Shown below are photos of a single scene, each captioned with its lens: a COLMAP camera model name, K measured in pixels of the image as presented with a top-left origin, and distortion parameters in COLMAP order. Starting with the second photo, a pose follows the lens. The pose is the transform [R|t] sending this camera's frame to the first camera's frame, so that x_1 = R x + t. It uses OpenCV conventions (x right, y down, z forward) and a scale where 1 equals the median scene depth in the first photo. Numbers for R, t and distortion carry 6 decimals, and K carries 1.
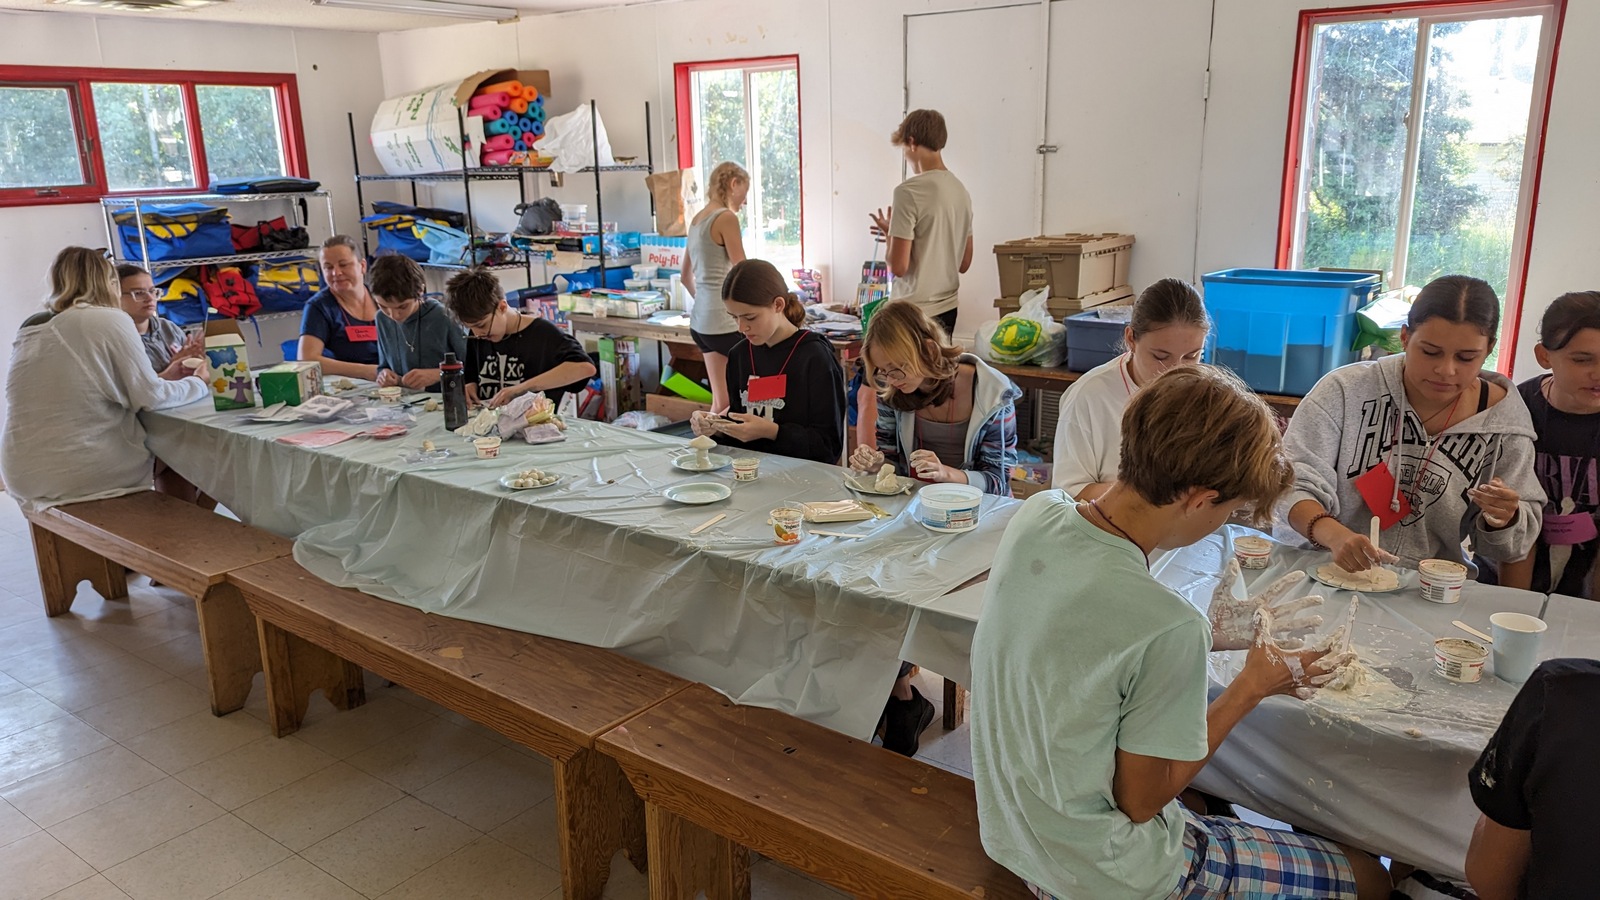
lens RADIAL K [[1159.2, 0, 800.3], [0, 1159.2, 448.2], [0, 0, 1]] dist [0.066987, -0.057603]
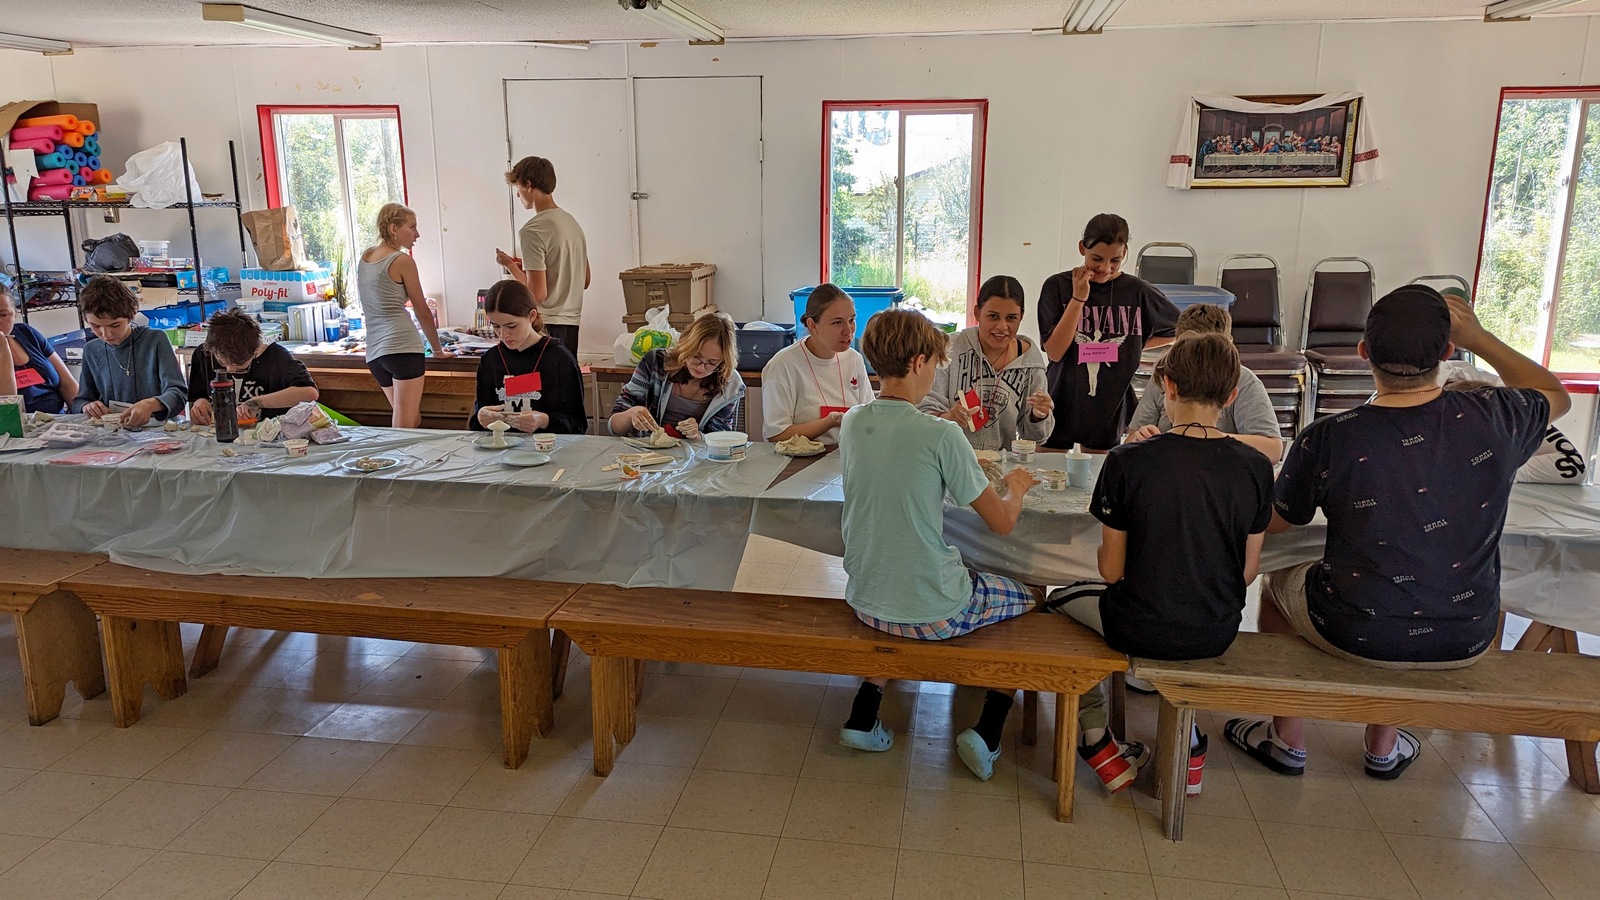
lens RADIAL K [[1159.2, 0, 788.5], [0, 1159.2, 474.0], [0, 0, 1]] dist [0.066987, -0.057603]
pose [[0.884685, -0.095919, 0.456215, -0.266024], [0.101771, 0.994738, 0.011792, 0.044139], [-0.454946, 0.035997, 0.889791, -0.182418]]
